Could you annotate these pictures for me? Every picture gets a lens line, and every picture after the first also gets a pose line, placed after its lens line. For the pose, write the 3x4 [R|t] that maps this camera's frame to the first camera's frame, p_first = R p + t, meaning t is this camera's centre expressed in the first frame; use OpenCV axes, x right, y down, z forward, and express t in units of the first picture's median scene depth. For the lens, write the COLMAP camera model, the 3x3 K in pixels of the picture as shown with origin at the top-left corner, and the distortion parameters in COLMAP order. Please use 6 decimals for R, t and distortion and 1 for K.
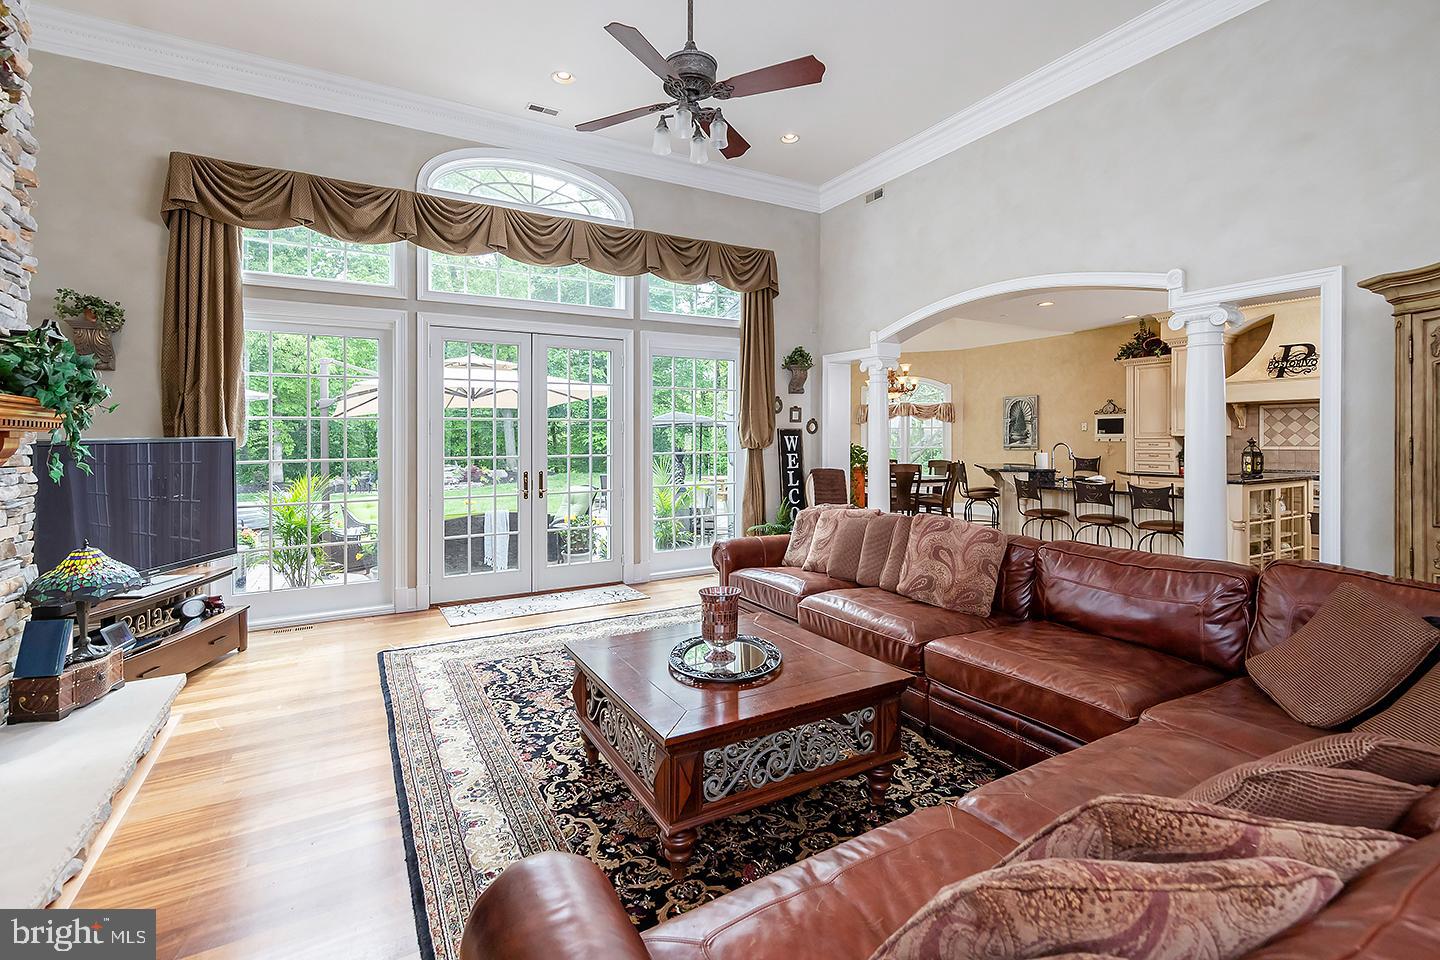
lens RADIAL K [[652.9, 0, 698.7], [0, 652.9, 447.2], [0, 0, 1]] dist [0.005548, -0.002316]
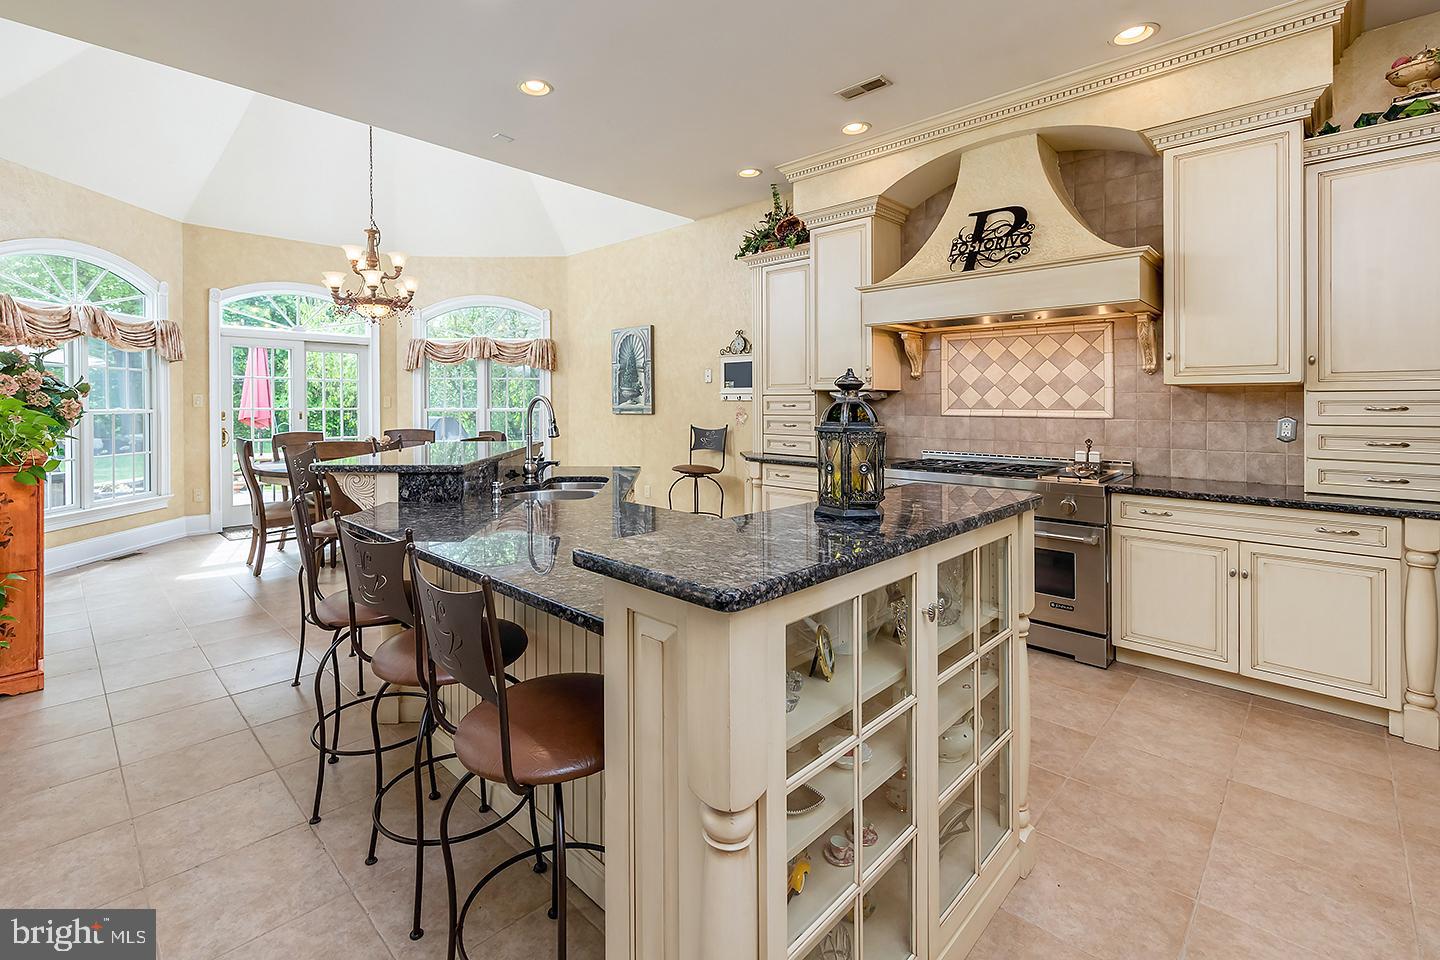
lens RADIAL K [[652.9, 0, 691.4], [0, 652.9, 404.4], [0, 0, 1]] dist [0.005548, -0.002316]
pose [[0.955916, 0.009774, 0.293478, 0.429186], [-0.005888, 0.999883, -0.014121, 0.003333], [-0.293582, 0.011770, 0.955862, 0.466649]]
